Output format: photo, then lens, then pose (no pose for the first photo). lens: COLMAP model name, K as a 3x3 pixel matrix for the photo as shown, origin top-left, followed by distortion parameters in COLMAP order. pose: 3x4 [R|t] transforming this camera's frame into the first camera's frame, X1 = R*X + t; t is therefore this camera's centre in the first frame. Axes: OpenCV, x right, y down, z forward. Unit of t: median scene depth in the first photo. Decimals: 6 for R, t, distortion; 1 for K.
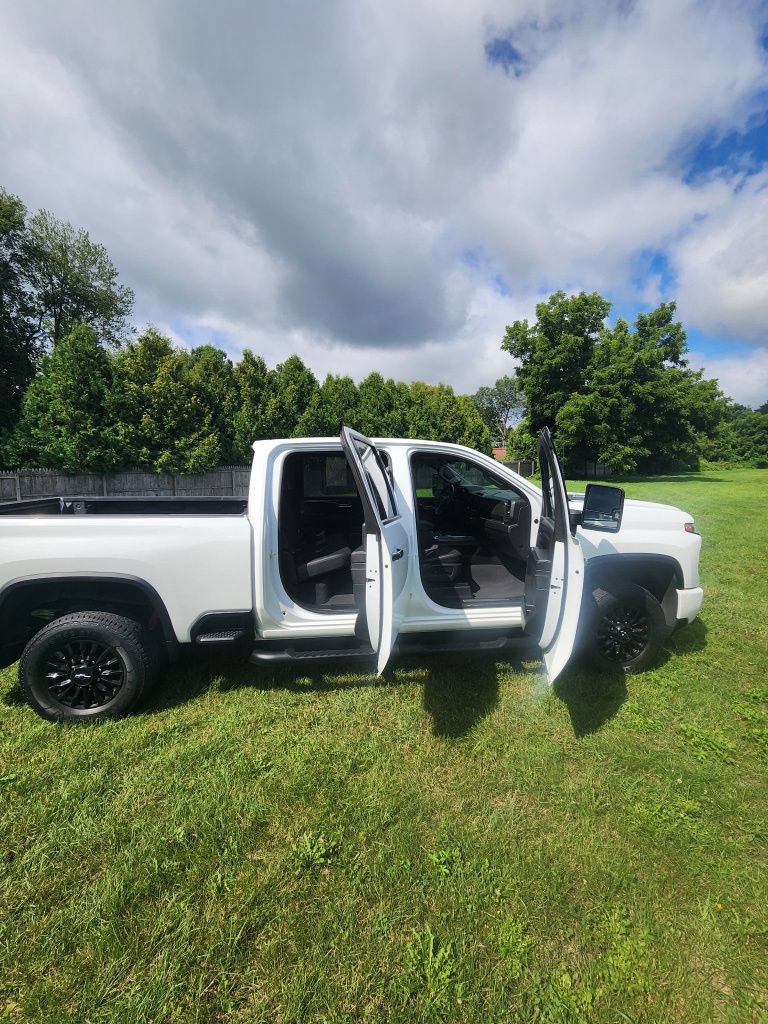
lens RADIAL K [[421.7, 0, 383.4], [0, 421.7, 511.2], [0, 0, 1]] dist [0.001120, -0.003725]
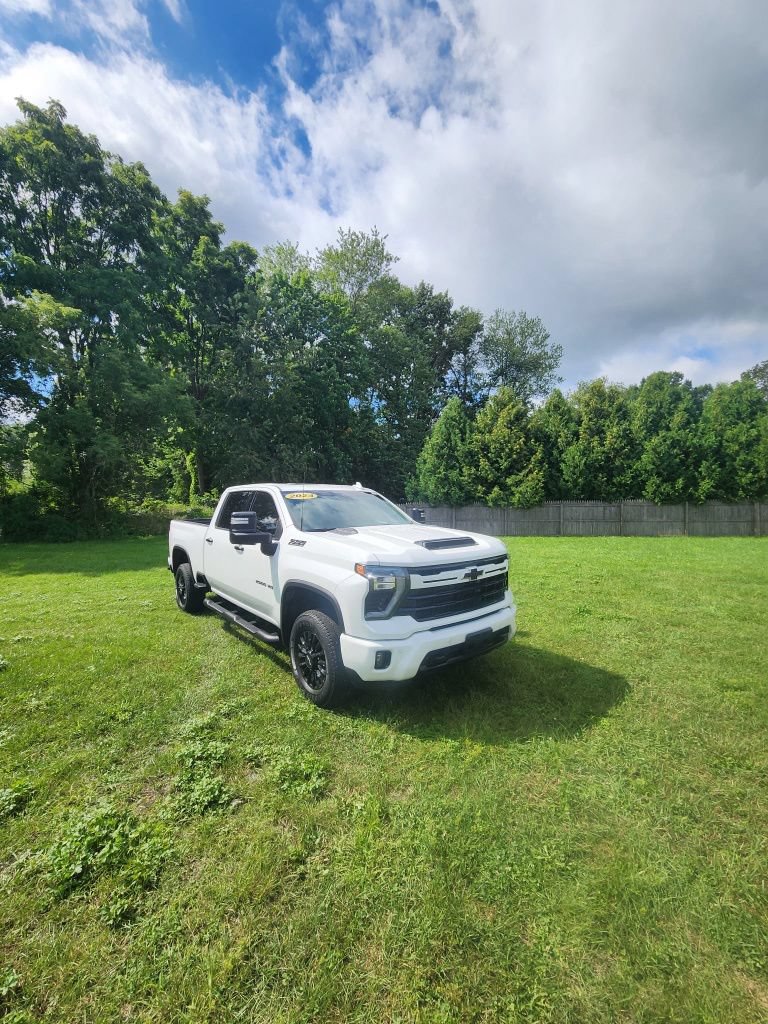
lens RADIAL K [[421.7, 0, 376.4], [0, 421.7, 509.3], [0, 0, 1]] dist [0.001120, -0.003725]
pose [[0.502836, 0.015061, -0.864251, 1.242164], [-0.088921, 0.995445, -0.034389, -0.045117], [0.859796, 0.094142, 0.501885, 0.453259]]
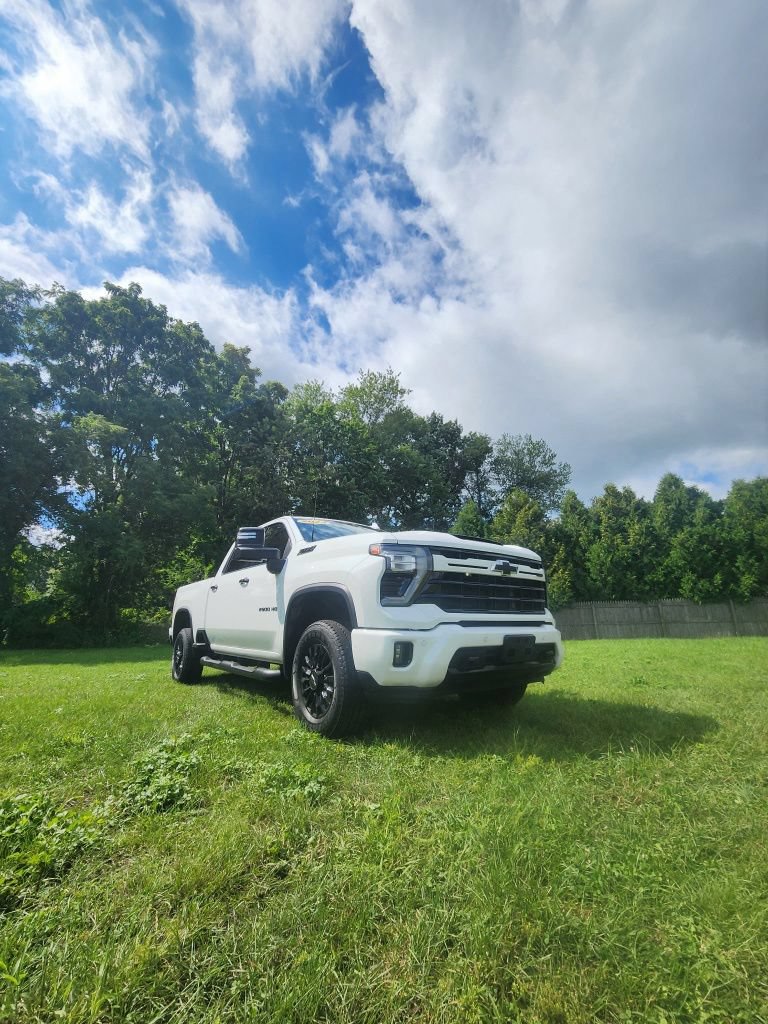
lens RADIAL K [[421.7, 0, 375.8], [0, 421.7, 506.7], [0, 0, 1]] dist [0.001120, -0.003725]
pose [[0.465298, -0.247103, -0.849963, 1.161160], [-0.089260, 0.942250, -0.322797, 0.180167], [0.880642, 0.226065, 0.416371, 0.523953]]
